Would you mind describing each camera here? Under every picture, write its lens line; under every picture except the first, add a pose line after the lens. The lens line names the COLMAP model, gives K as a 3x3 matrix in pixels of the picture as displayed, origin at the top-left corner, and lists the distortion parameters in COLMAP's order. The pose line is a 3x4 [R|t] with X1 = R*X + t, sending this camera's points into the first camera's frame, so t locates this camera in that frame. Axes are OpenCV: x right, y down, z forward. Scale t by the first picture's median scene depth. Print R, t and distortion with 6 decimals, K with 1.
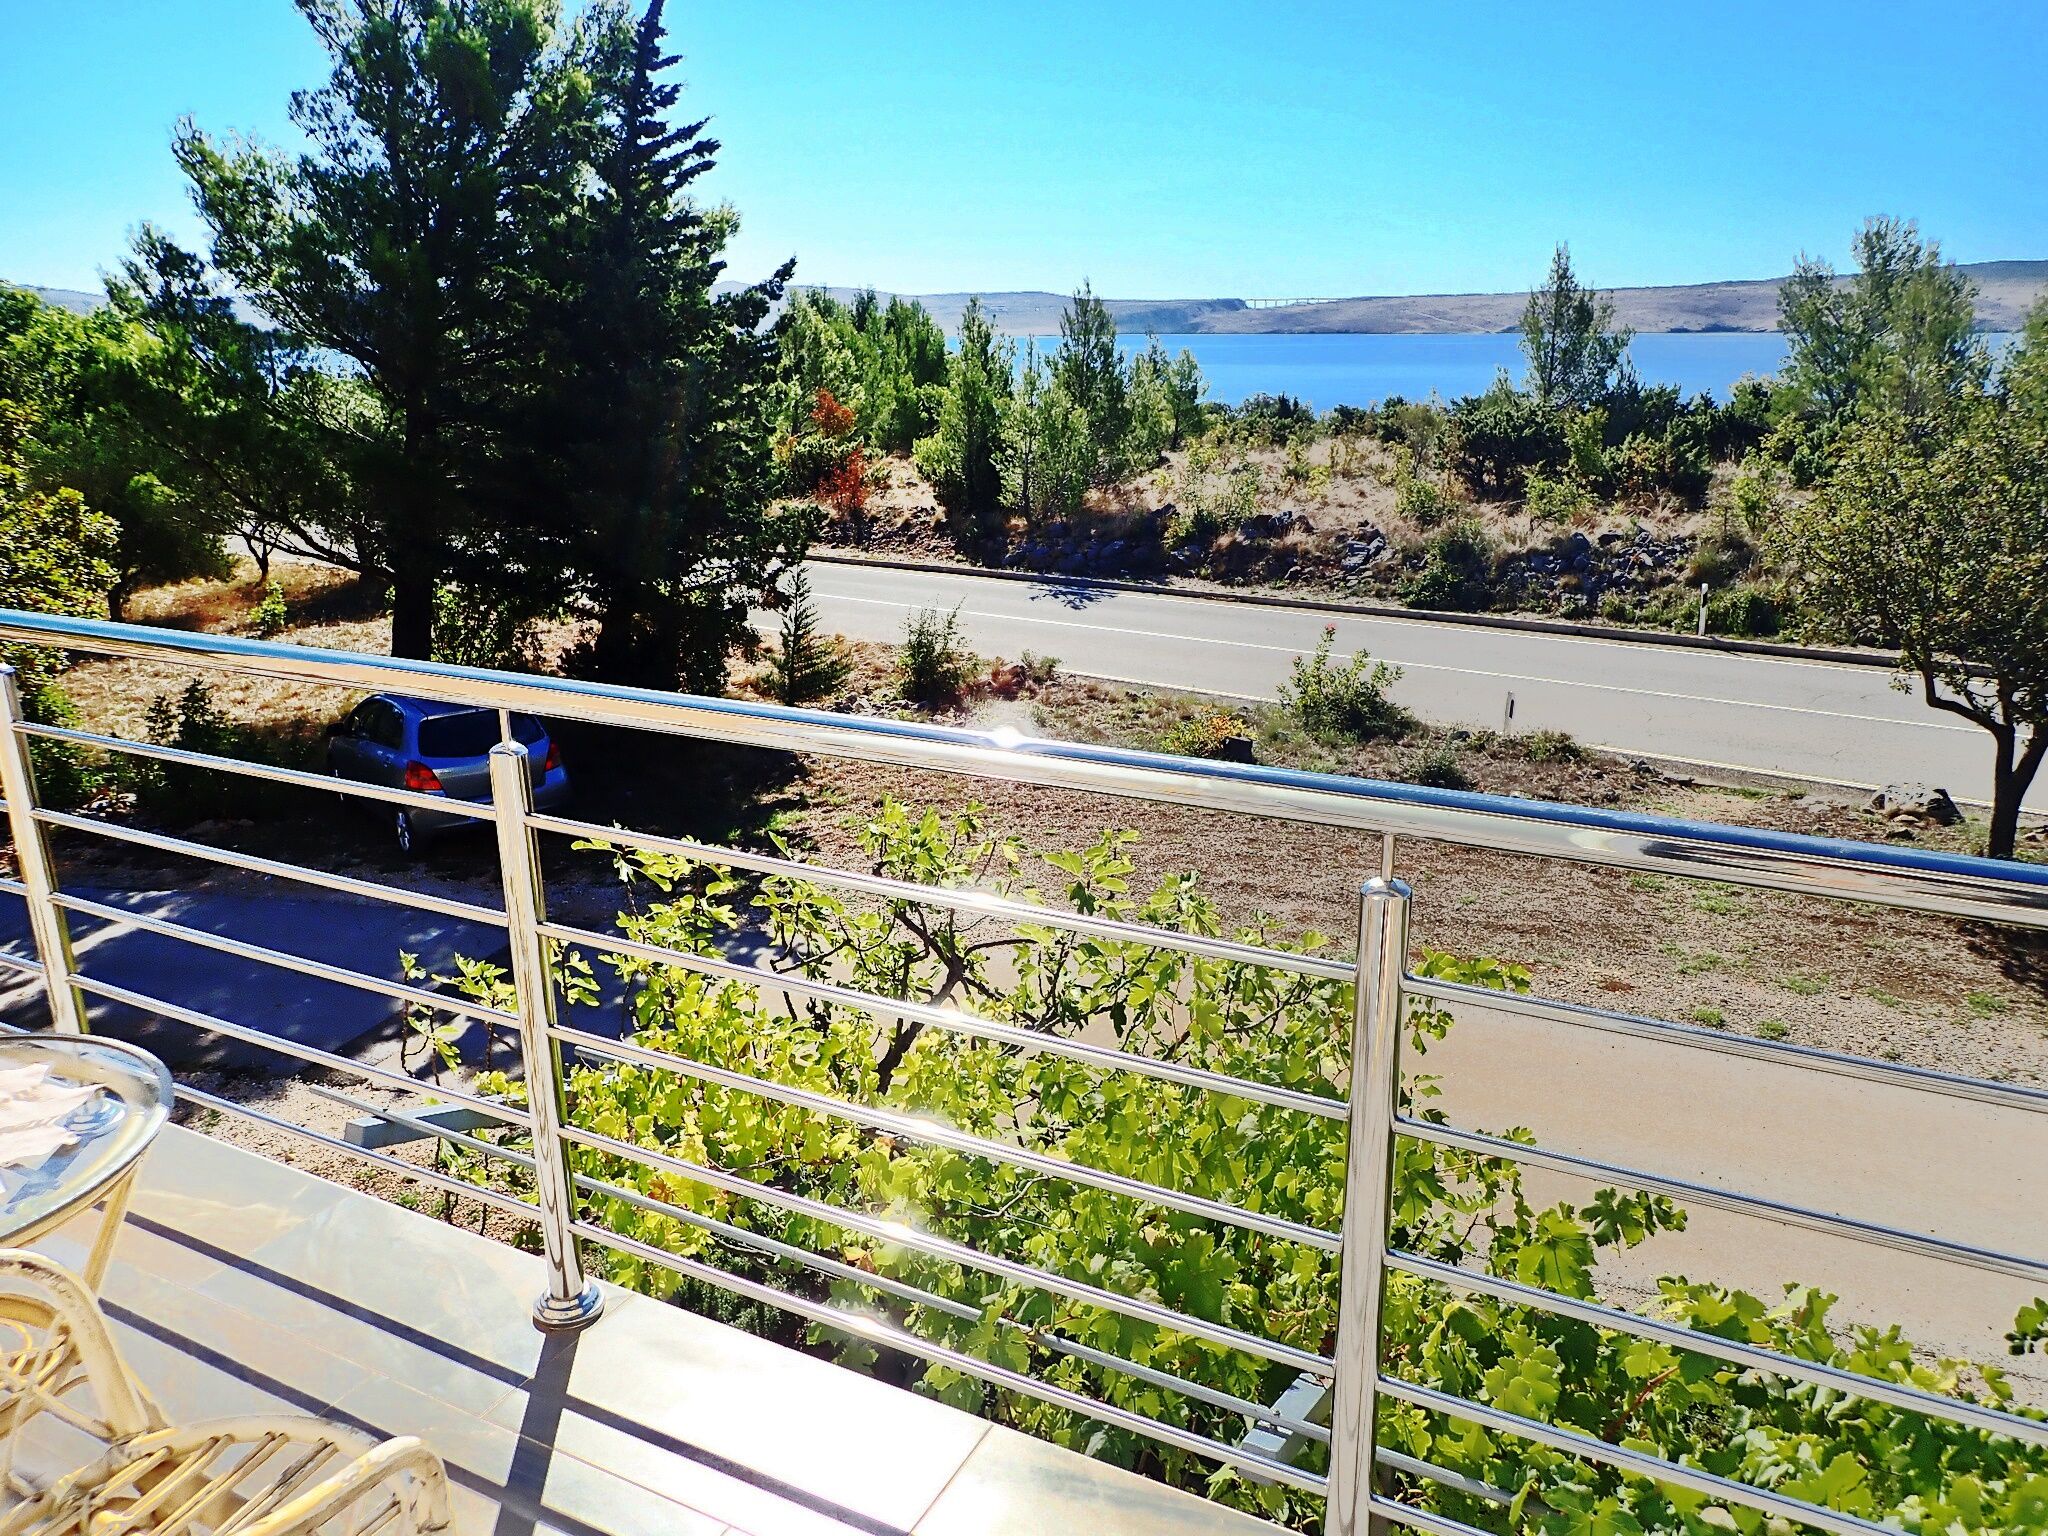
lens RADIAL K [[1498.8, 0, 1024.0], [0, 1498.8, 768.0], [0, 0, 1]] dist [-0.004756, -0.004911]
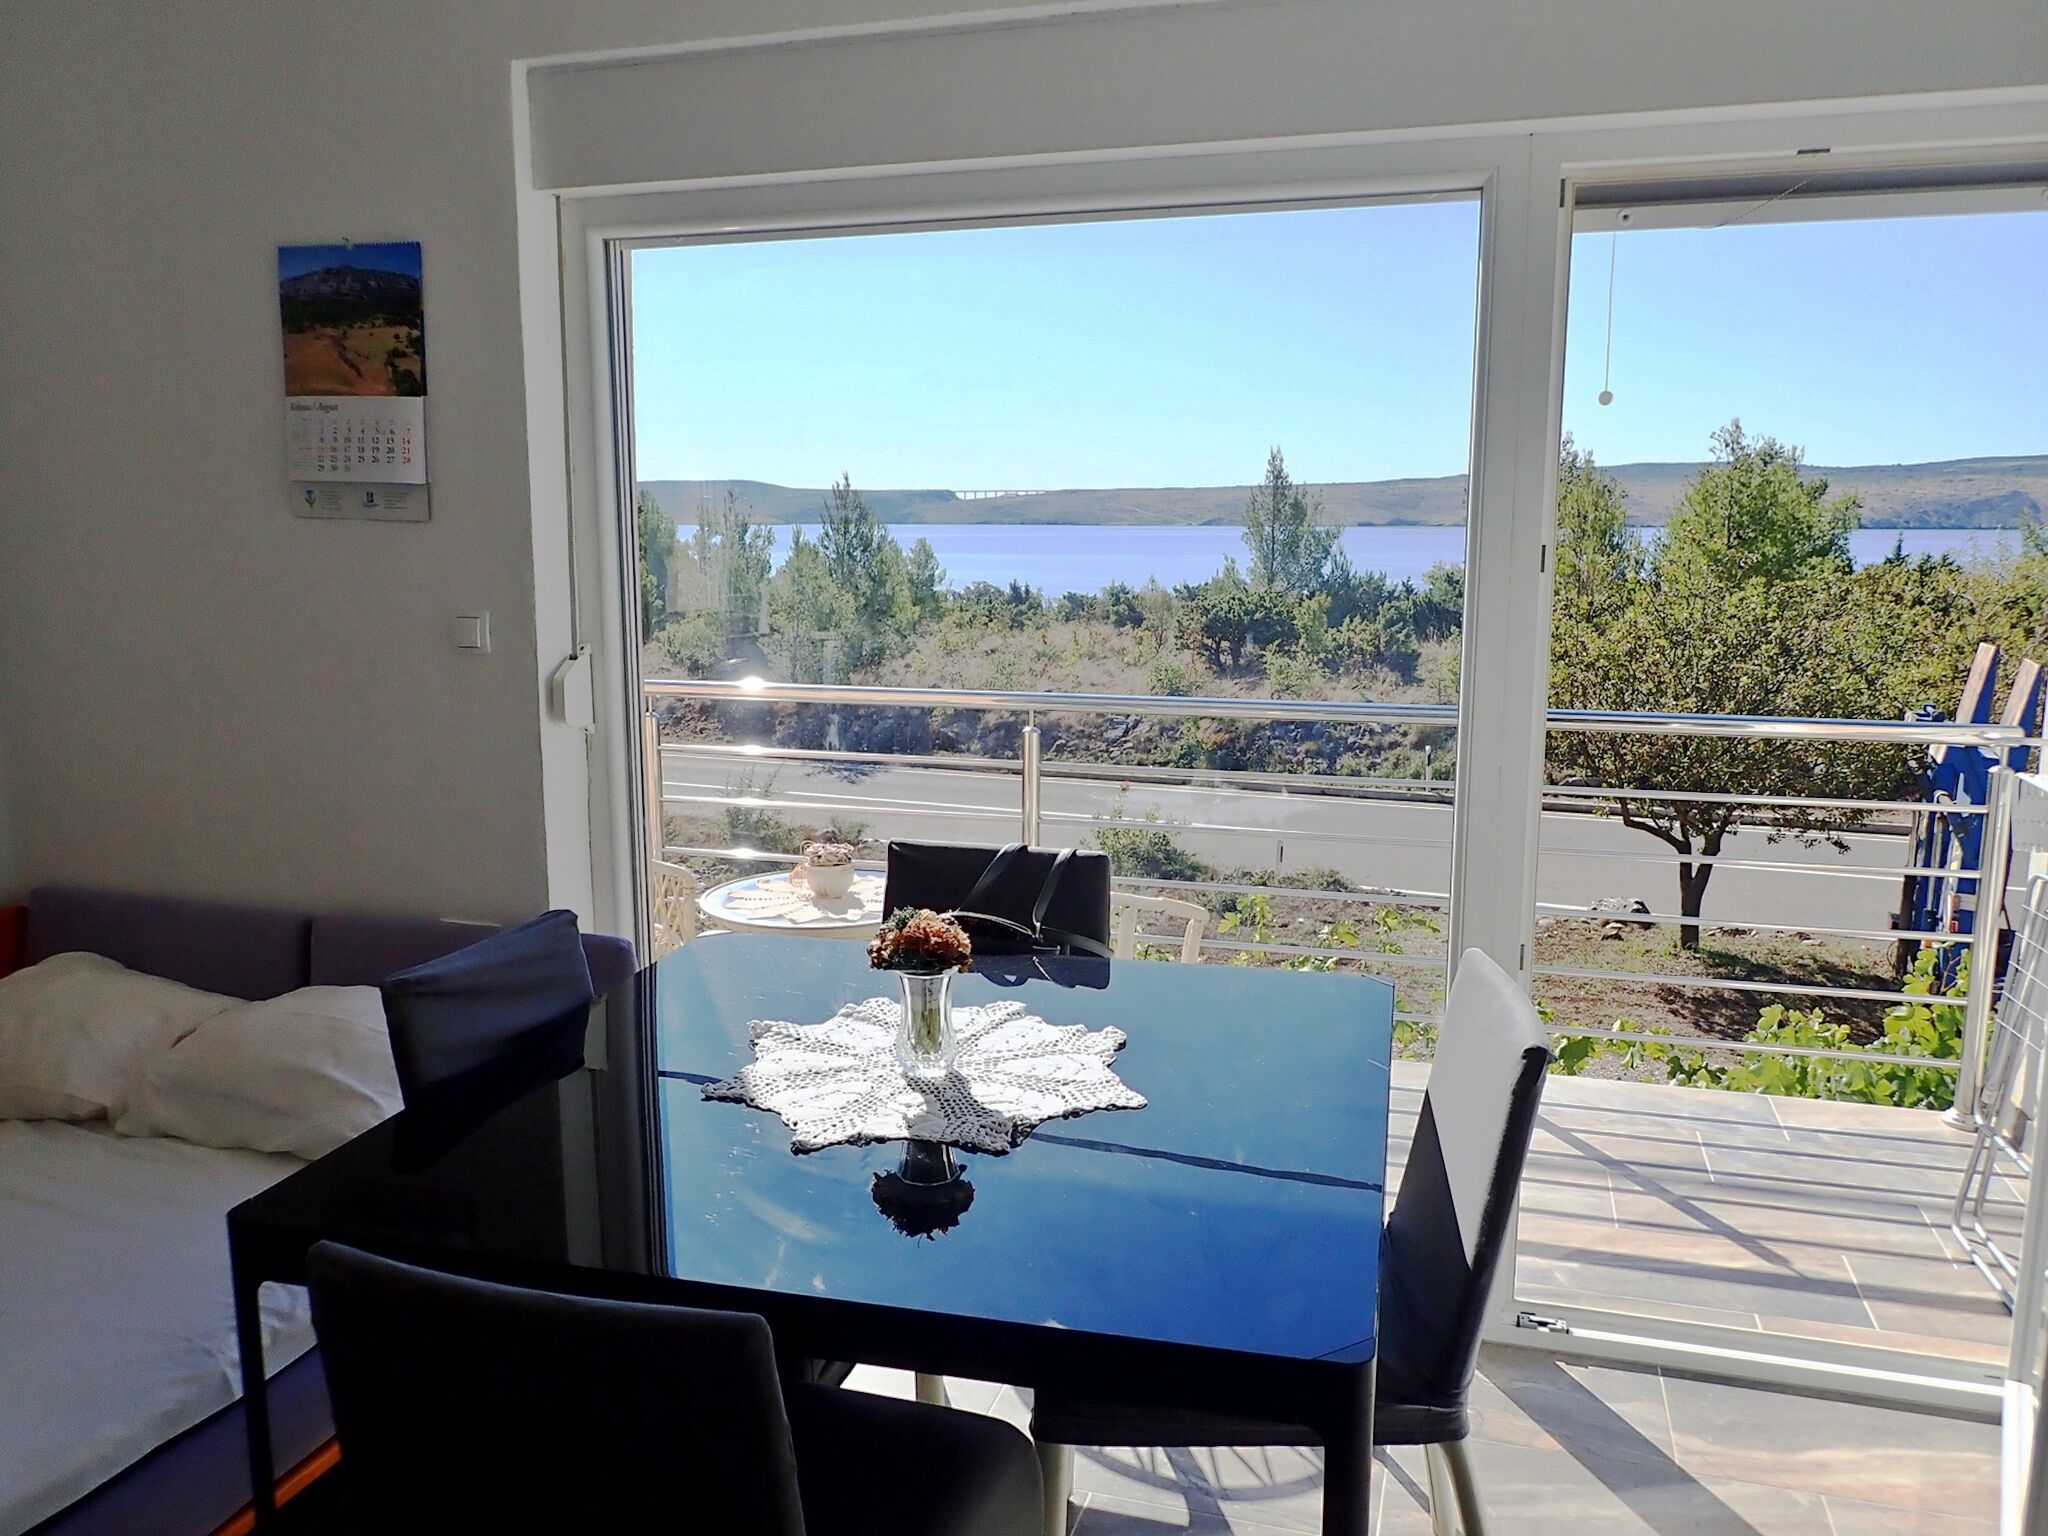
lens RADIAL K [[1554.9, 0, 1024.0], [0, 1554.9, 768.0], [0, 0, 1]] dist [0.001449, -0.001335]
pose [[0.983138, -0.020268, 0.181737, -0.037797], [0.042979, 0.991610, -0.121912, 0.015377], [-0.177741, 0.127668, 0.975761, -0.055912]]
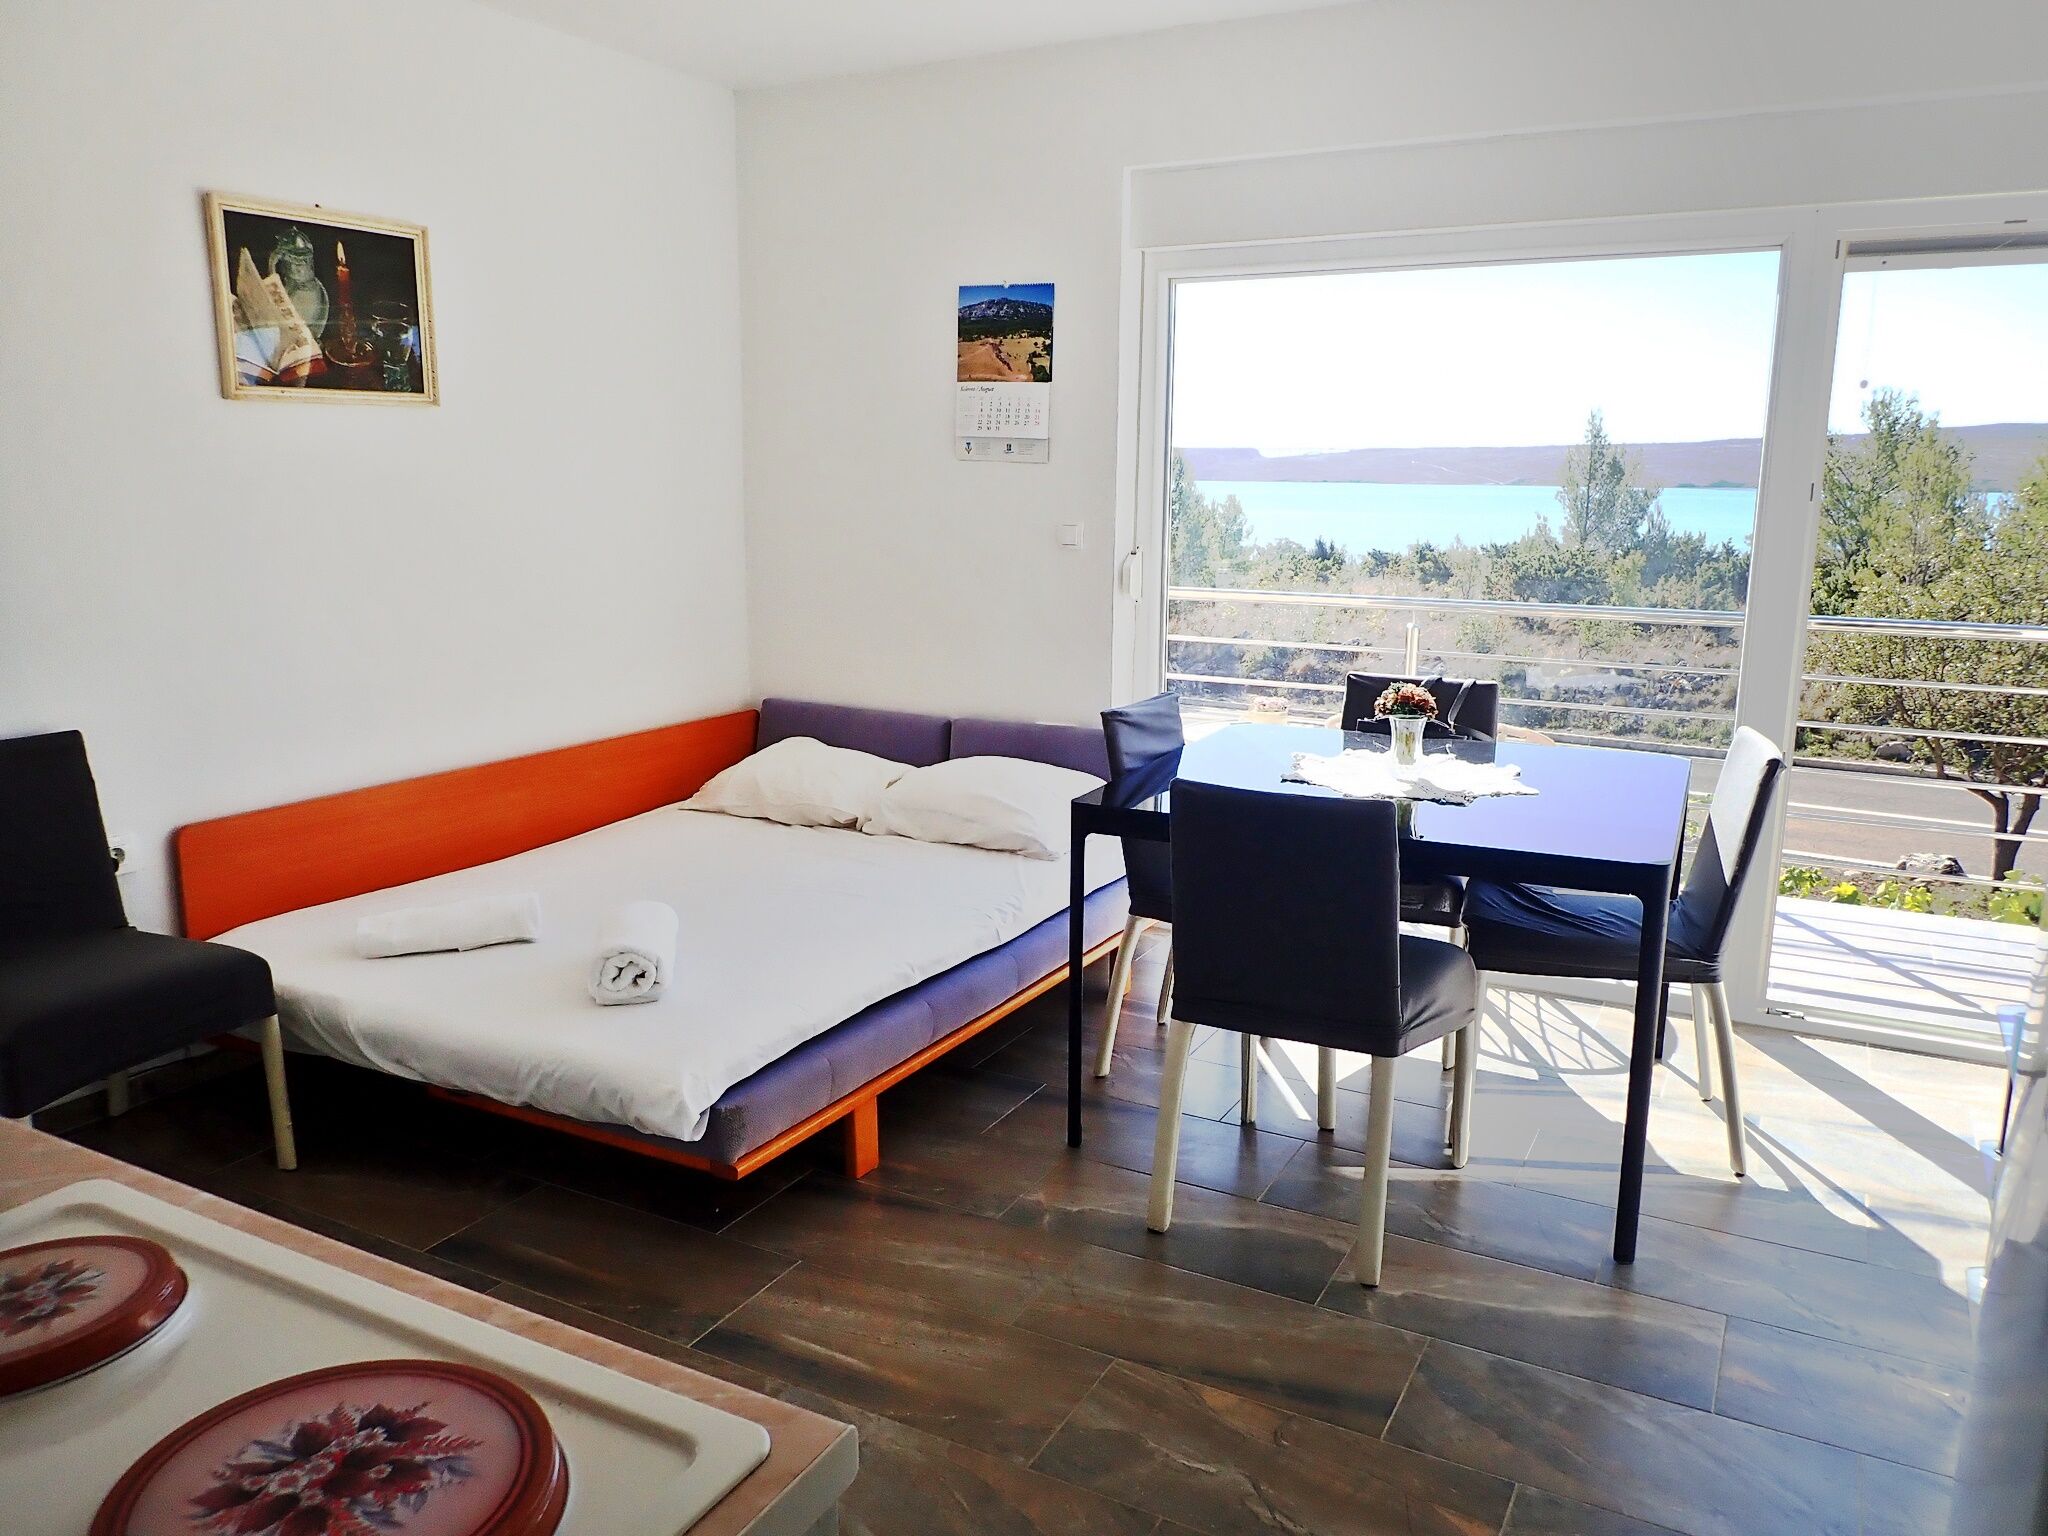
lens RADIAL K [[1498.8, 0, 1024.0], [0, 1498.8, 768.0], [0, 0, 1]] dist [-0.004756, -0.004911]
pose [[0.999778, 0.018896, -0.009312, -0.051622], [-0.019660, 0.995716, -0.090351, 0.025581], [0.007565, 0.090514, 0.995866, -0.087195]]
